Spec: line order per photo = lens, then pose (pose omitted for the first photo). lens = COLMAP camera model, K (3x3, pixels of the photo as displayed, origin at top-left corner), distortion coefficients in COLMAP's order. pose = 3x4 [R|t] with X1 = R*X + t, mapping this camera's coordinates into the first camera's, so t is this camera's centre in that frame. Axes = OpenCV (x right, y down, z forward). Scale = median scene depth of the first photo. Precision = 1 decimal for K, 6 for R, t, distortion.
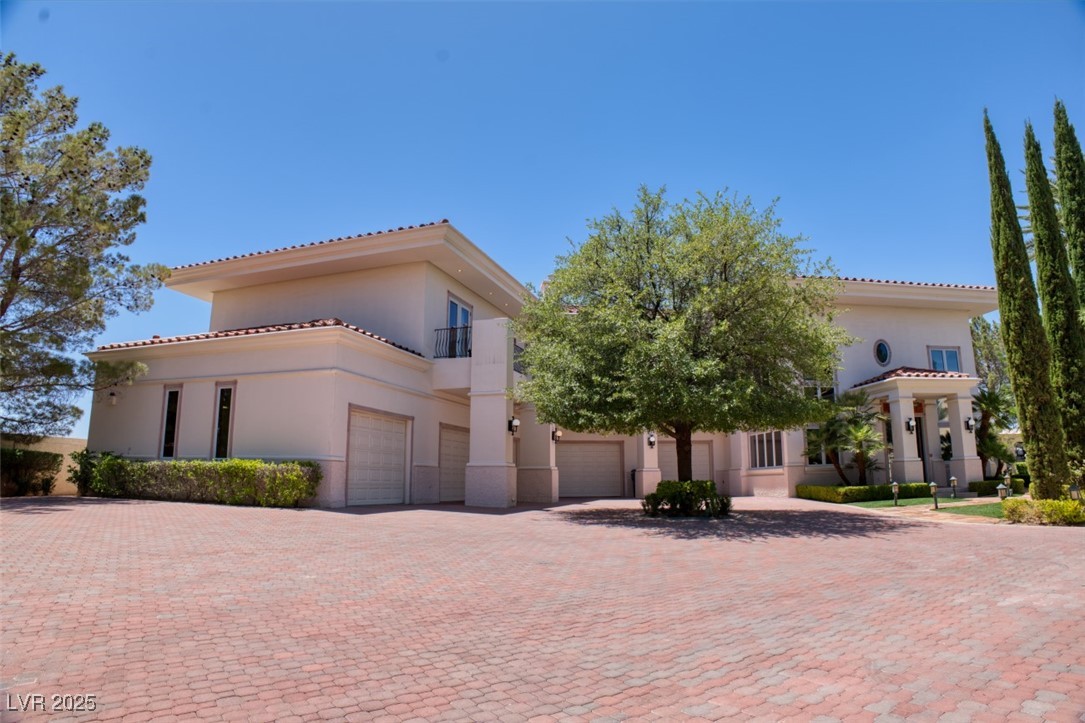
lens RADIAL K [[632.8, 0, 542.5], [0, 632.8, 361.5], [0, 0, 1]] dist [-0.182766, 0.087930]
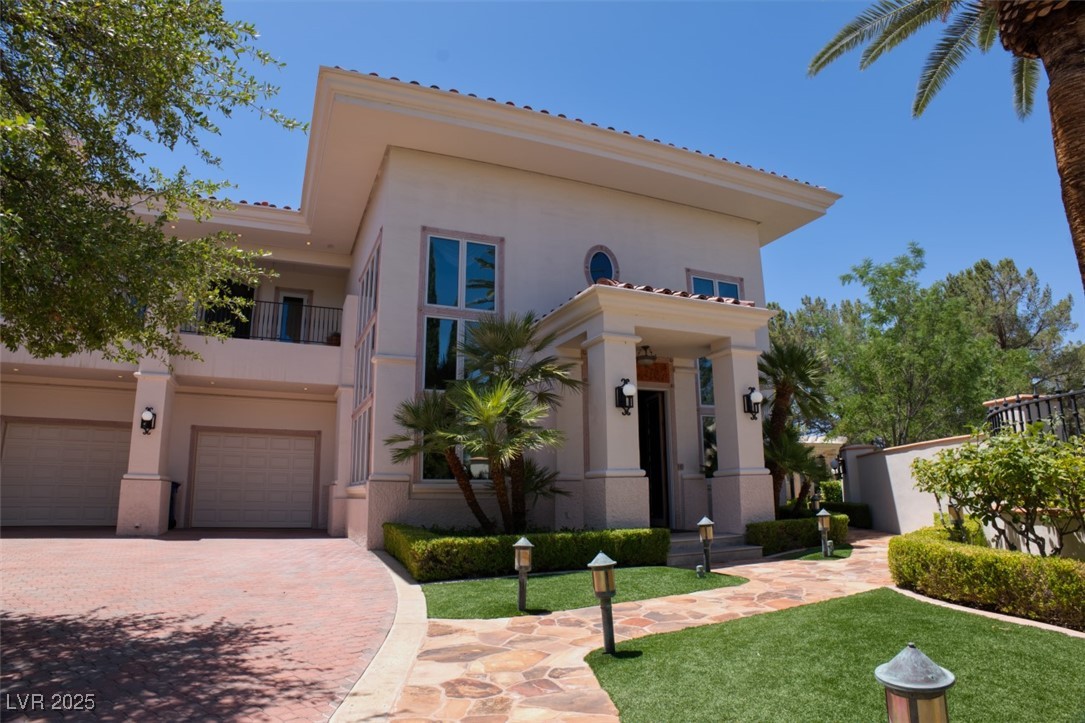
lens RADIAL K [[632.8, 0, 542.5], [0, 632.8, 361.5], [0, 0, 1]] dist [-0.182766, 0.087930]
pose [[0.959713, 0.049222, 0.276638, 0.413391], [-0.040464, 0.998485, -0.037284, 0.098590], [-0.278054, 0.024588, 0.960251, 0.548939]]
